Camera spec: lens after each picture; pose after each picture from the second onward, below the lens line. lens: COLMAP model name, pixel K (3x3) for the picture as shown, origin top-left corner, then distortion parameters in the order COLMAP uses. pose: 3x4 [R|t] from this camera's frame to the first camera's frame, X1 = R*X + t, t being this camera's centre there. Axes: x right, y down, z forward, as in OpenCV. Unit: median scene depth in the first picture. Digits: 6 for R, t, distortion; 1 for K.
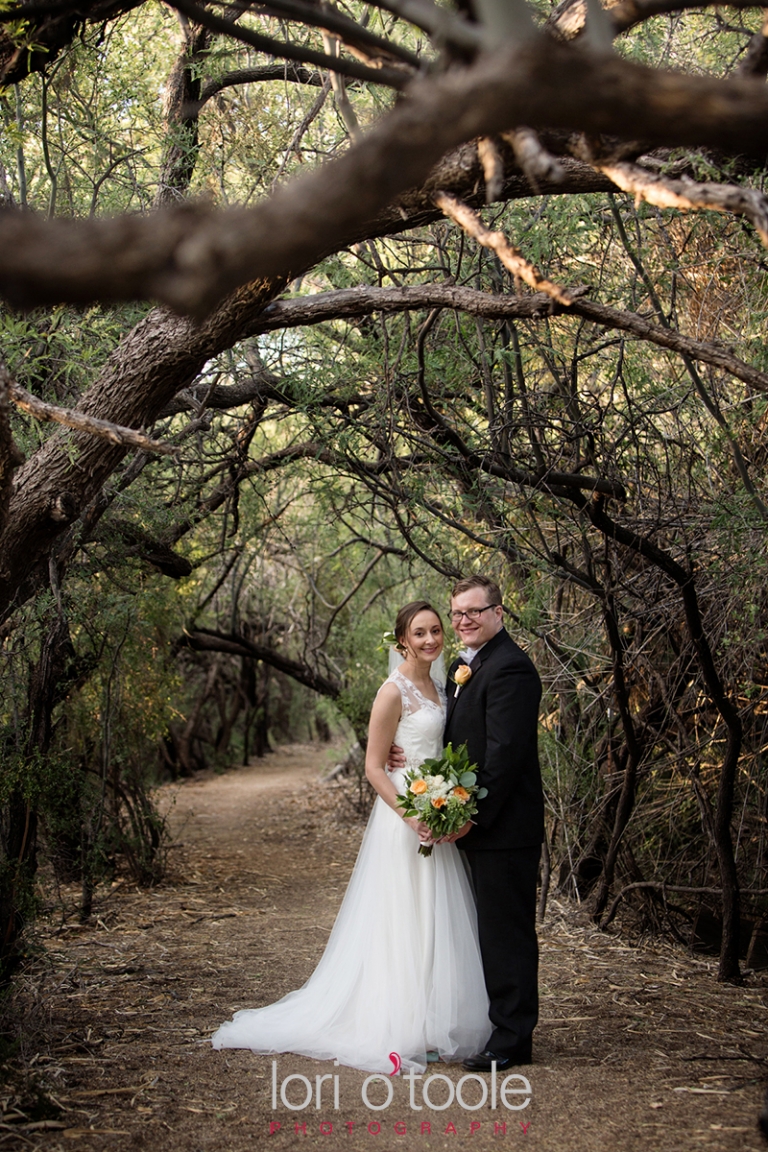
lens RADIAL K [[2200.1, 0, 384.0], [0, 2200.1, 576.0], [0, 0, 1]] dist [-0.296927, 0.702445]
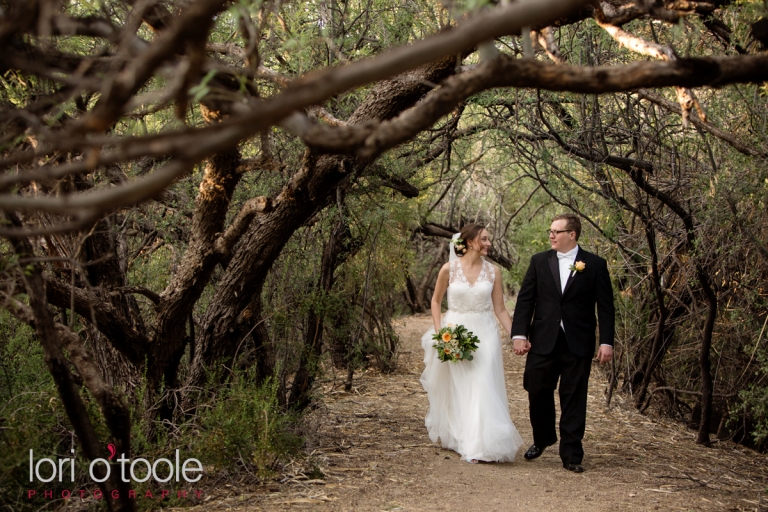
lens RADIAL K [[1466.7, 0, 384.0], [0, 1466.7, 256.0], [0, 0, 1]] dist [-0.296927, 0.702445]
pose [[0.990813, 0.059208, -0.121593, 0.030568], [-0.053068, 0.997177, 0.053127, -0.013688], [0.124395, -0.046186, 0.991157, -0.171932]]
